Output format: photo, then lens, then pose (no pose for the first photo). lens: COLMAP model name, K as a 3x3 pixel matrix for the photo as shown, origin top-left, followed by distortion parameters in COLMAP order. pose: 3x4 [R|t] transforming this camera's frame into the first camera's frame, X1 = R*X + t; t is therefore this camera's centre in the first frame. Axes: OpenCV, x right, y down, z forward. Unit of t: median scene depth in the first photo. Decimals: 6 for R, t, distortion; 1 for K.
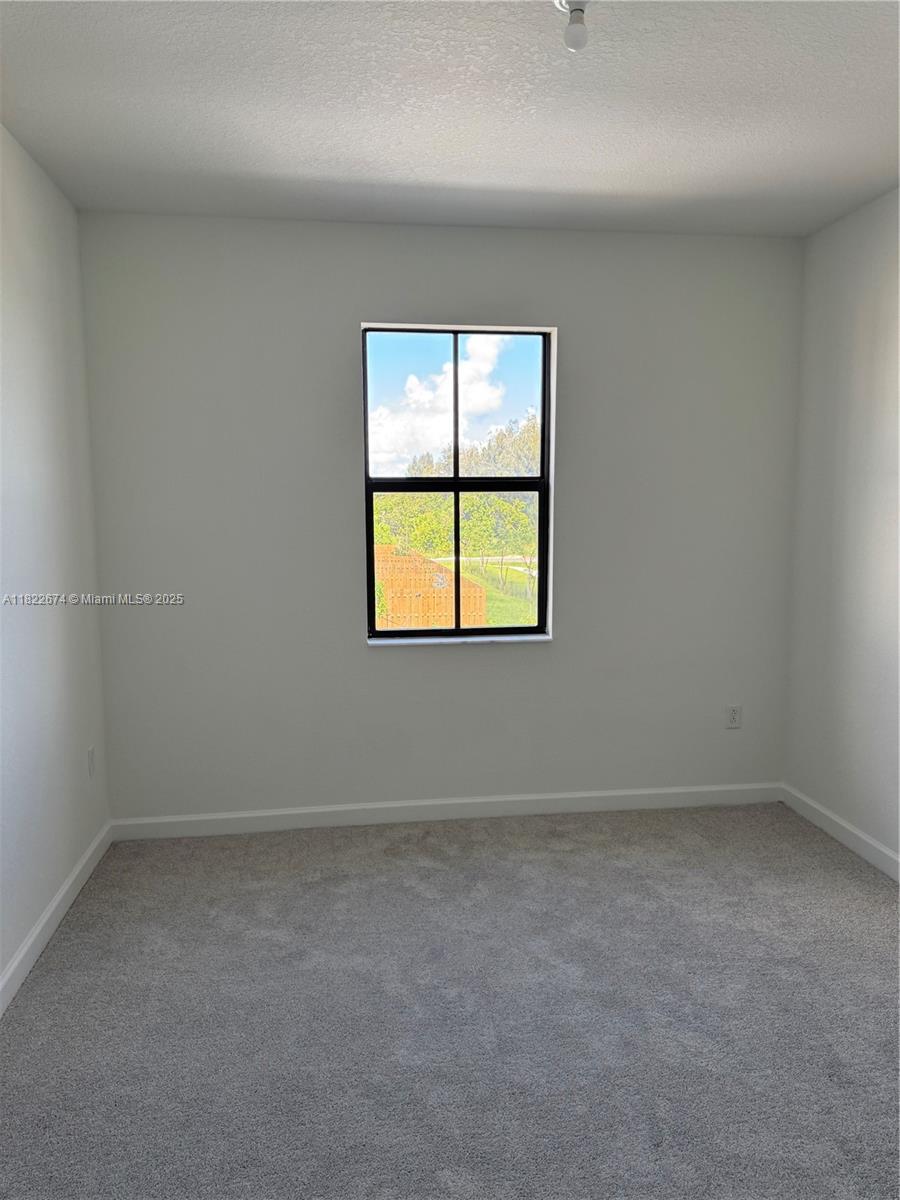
lens RADIAL K [[839.4, 0, 453.9], [0, 839.4, 601.0], [0, 0, 1]] dist [0.077718, -0.094419]
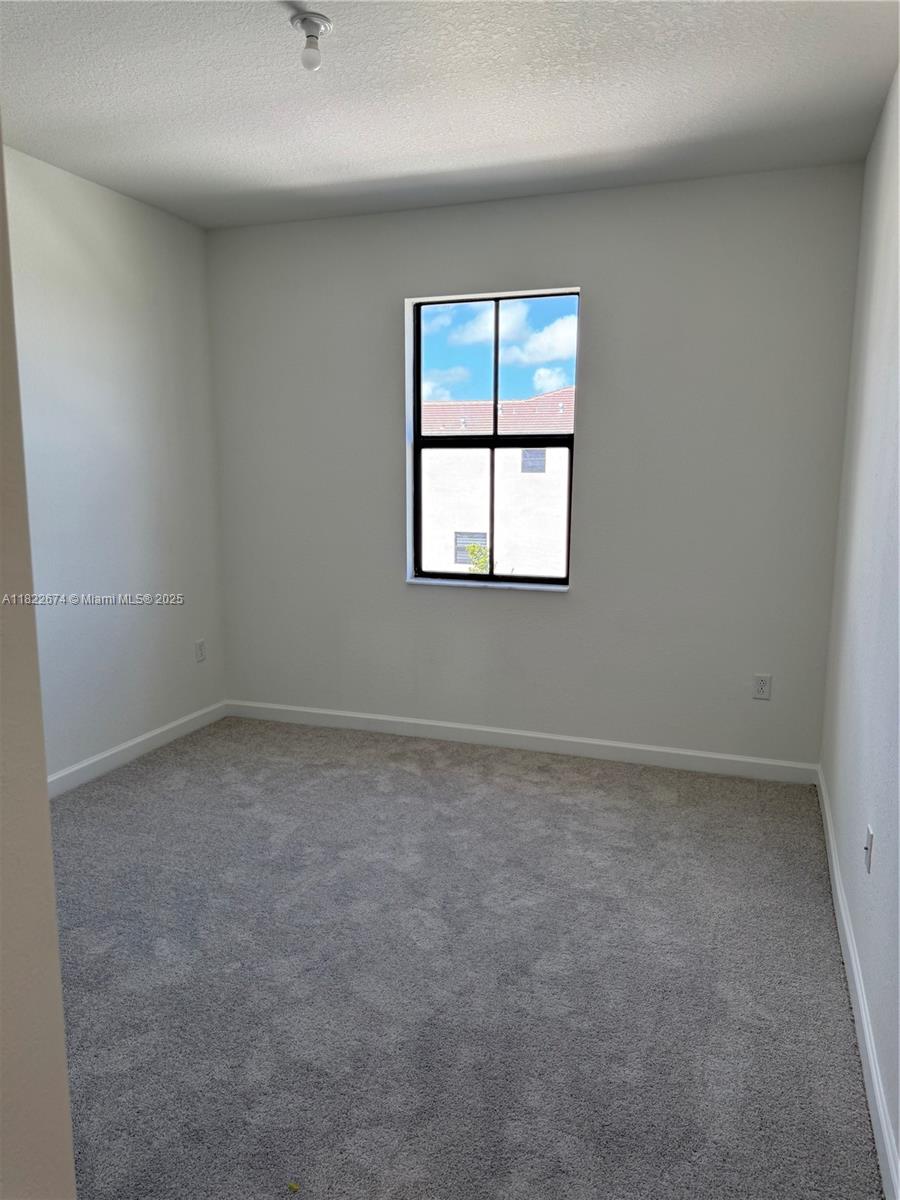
lens RADIAL K [[839.4, 0, 463.4], [0, 839.4, 607.0], [0, 0, 1]] dist [0.077718, -0.094419]
pose [[0.888655, 0.085037, -0.450623, 0.497919], [-0.061934, 0.995909, 0.065801, 0.005835], [0.454375, -0.030565, 0.890286, 0.003722]]
